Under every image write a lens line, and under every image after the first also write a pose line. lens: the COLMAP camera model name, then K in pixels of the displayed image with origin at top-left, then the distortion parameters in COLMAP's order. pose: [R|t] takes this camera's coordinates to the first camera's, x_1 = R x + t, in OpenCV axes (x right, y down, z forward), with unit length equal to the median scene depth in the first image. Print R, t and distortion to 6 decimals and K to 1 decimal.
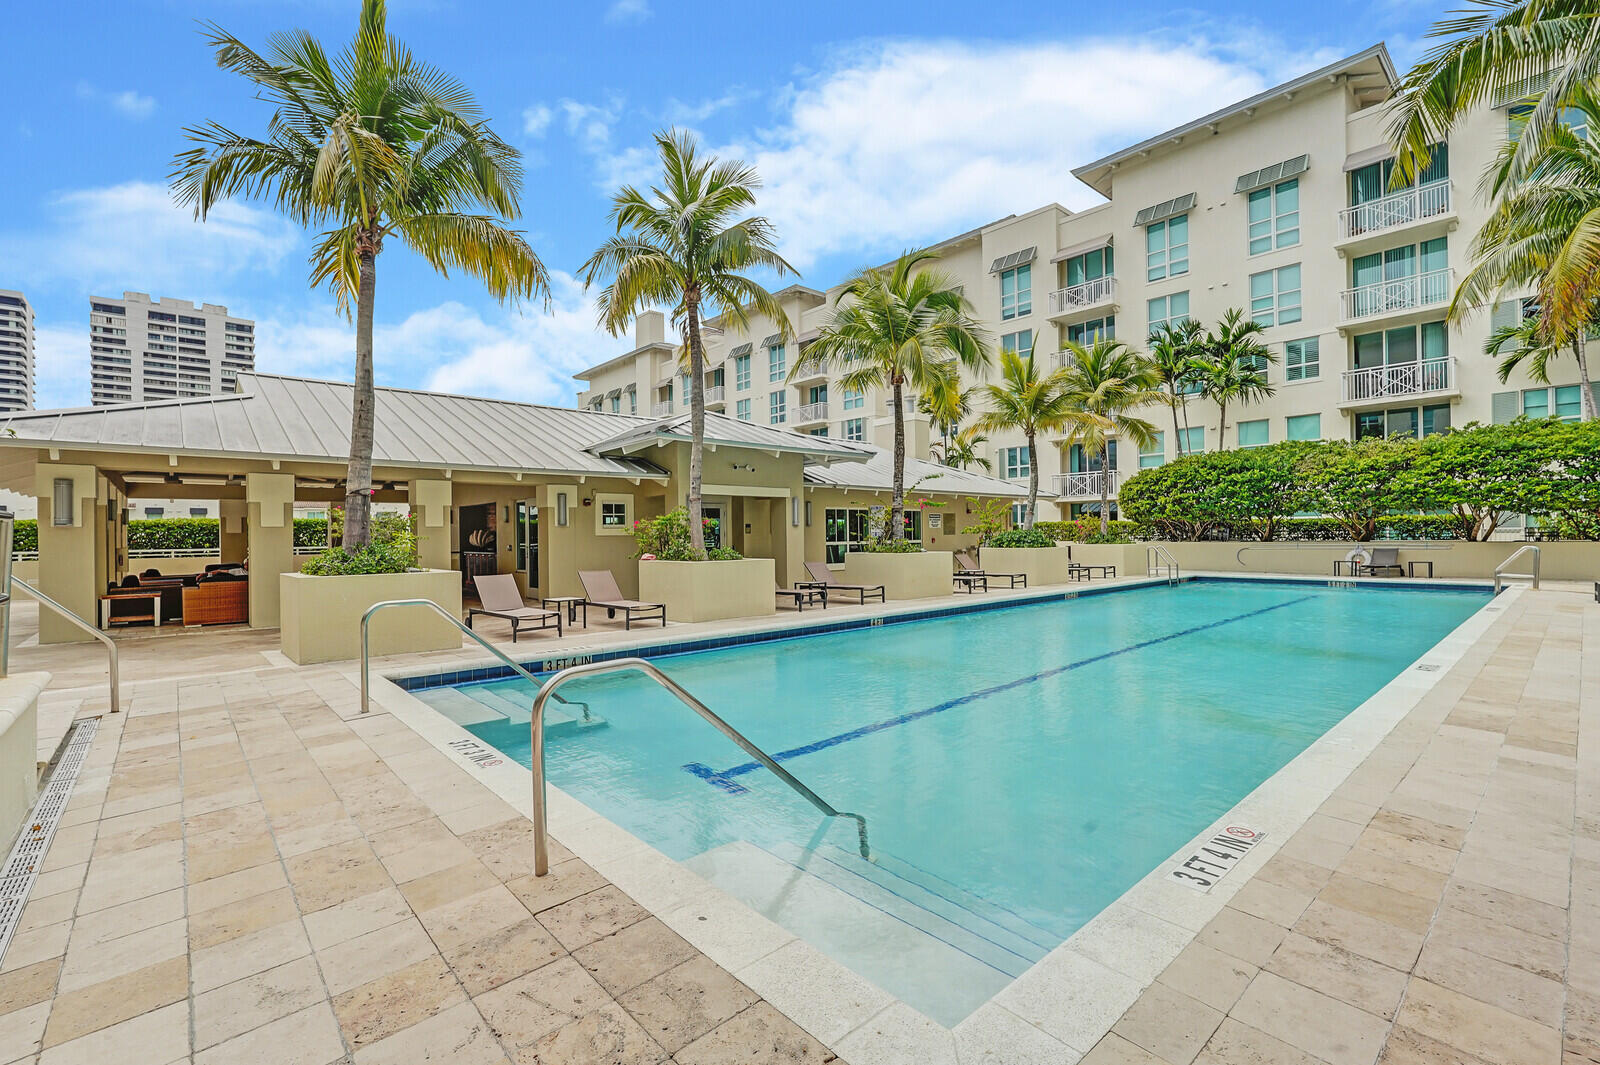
lens RADIAL K [[715.9, 0, 800.0], [0, 715.9, 532.5], [0, 0, 1]] dist [-0.003414, 0.000516]
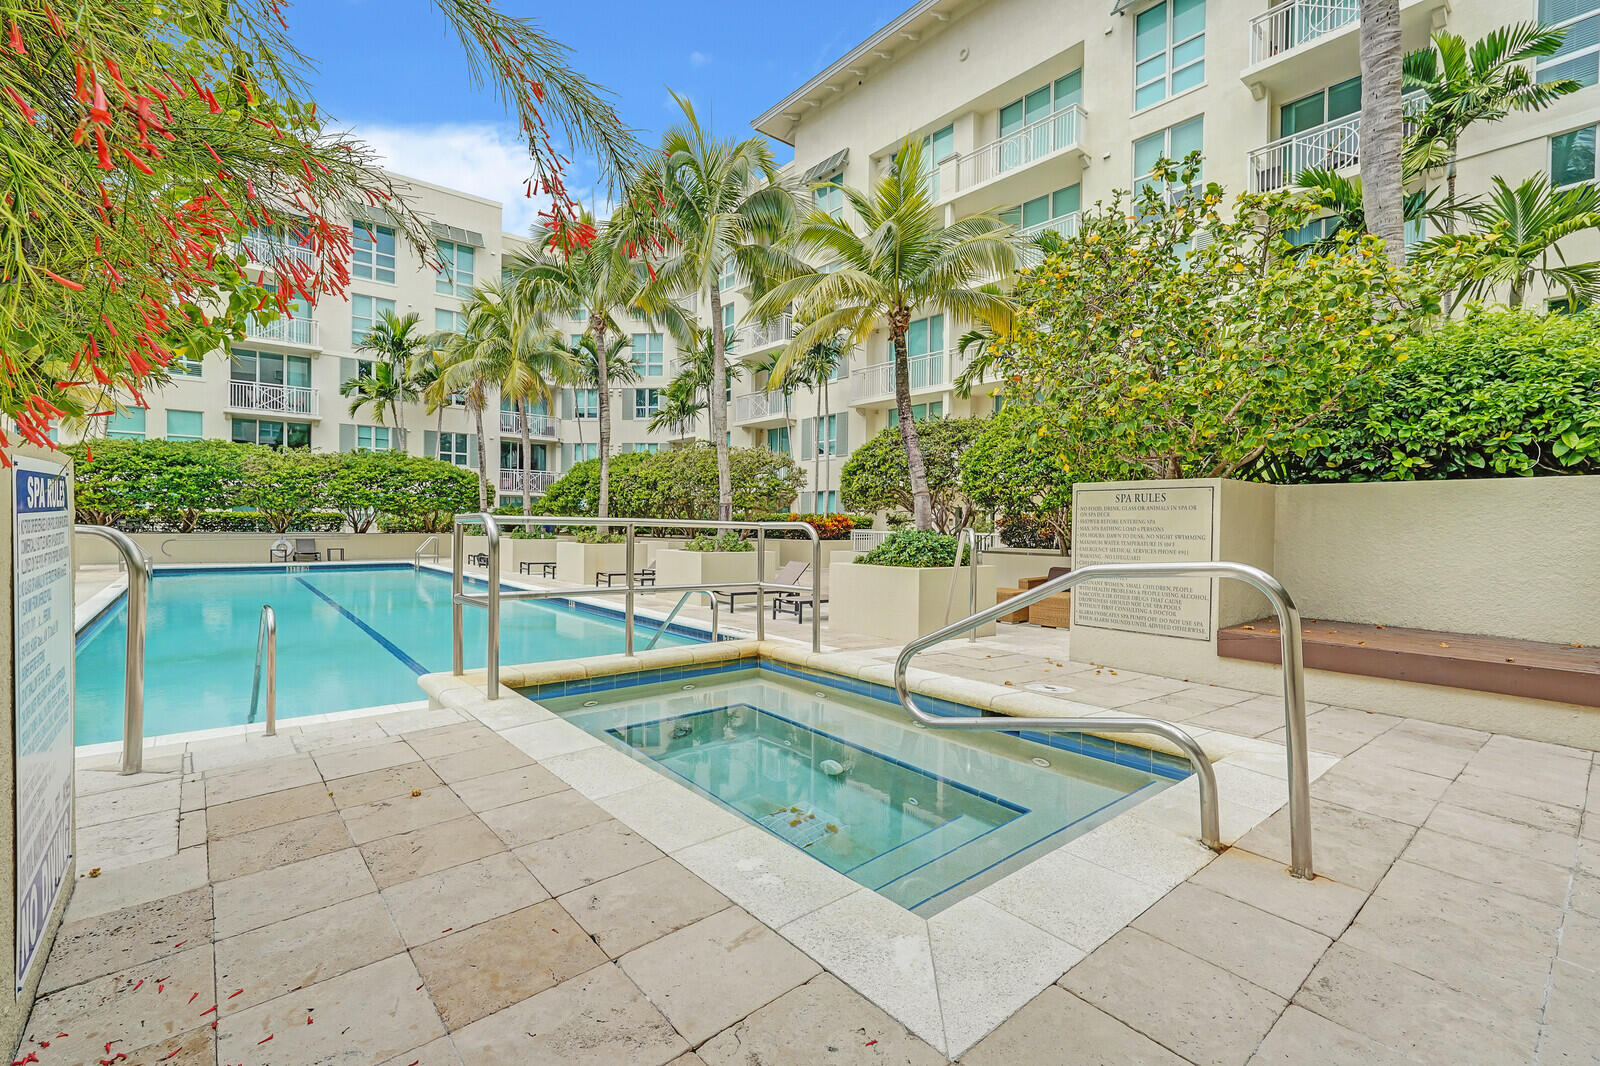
lens RADIAL K [[715.9, 0, 800.0], [0, 715.9, 533.0], [0, 0, 1]] dist [-0.003414, 0.000516]
pose [[0.045209, 0.000010, 0.998978, -0.303811], [-0.017142, 0.999853, 0.000766, -0.002921], [-0.998830, -0.017159, 0.045203, 0.061799]]
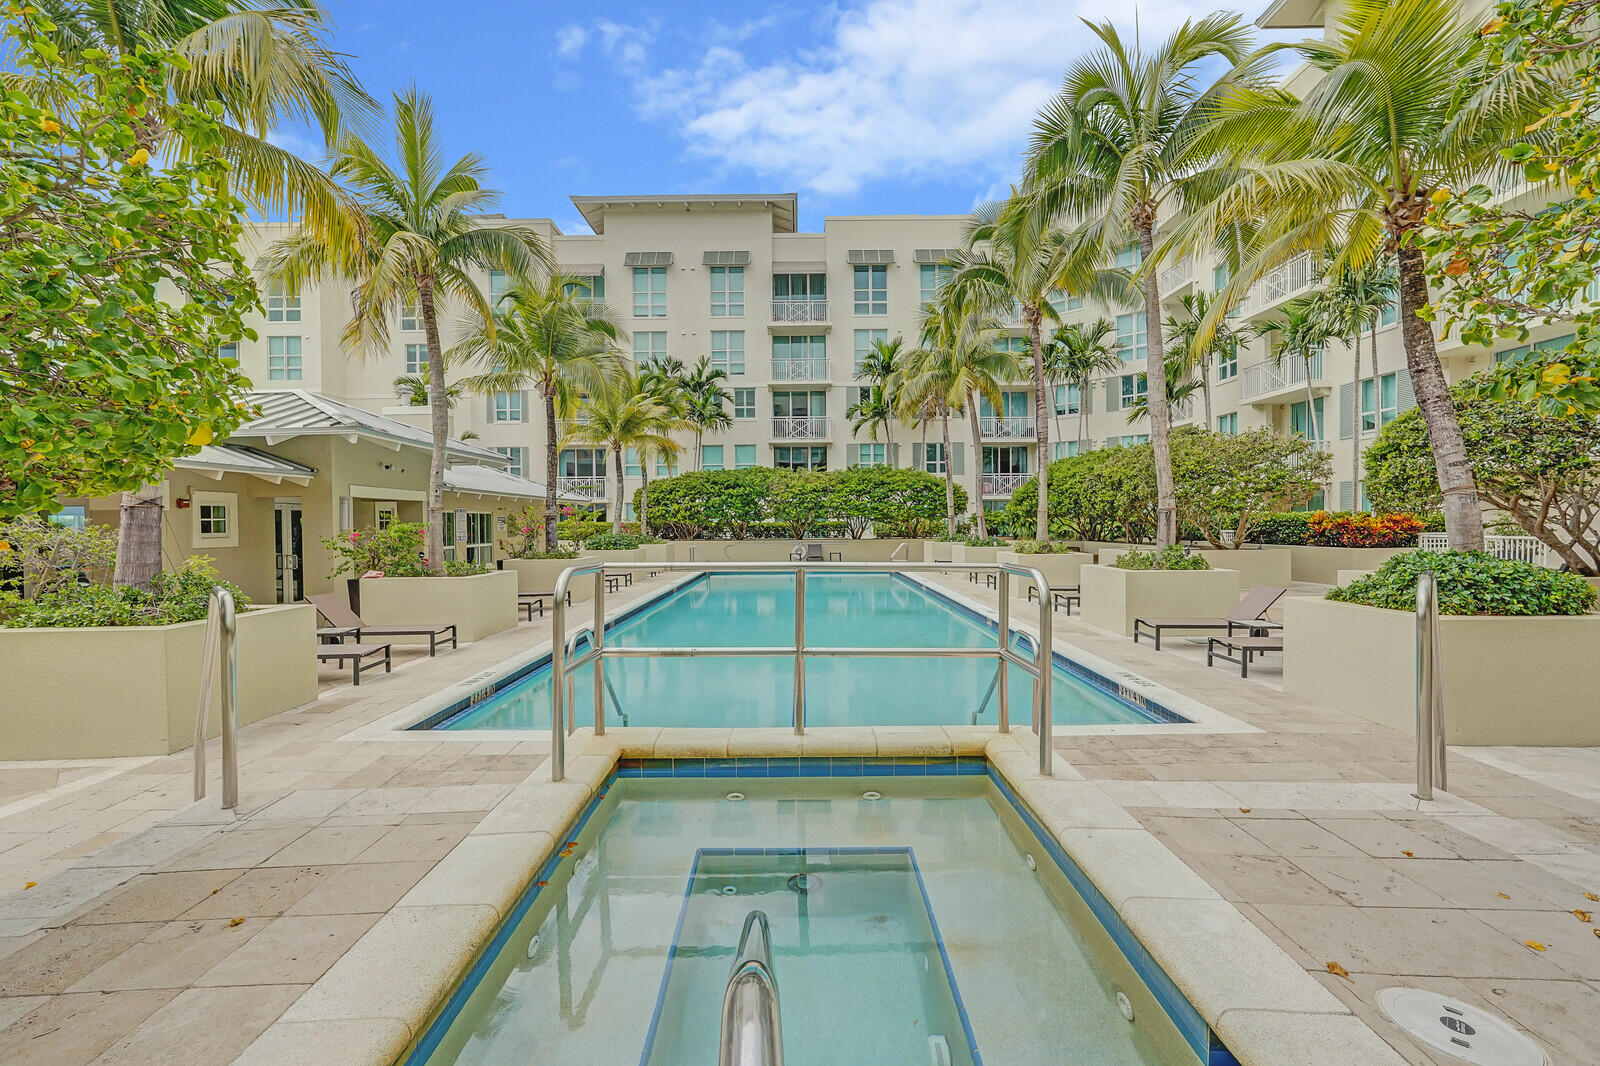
lens RADIAL K [[715.9, 0, 800.0], [0, 715.9, 533.0], [0, 0, 1]] dist [-0.003414, 0.000516]
pose [[0.671735, -0.004706, 0.740776, -0.235731], [-0.003833, 0.999944, 0.009829, -0.012175], [-0.740781, -0.009442, 0.671680, 0.018548]]
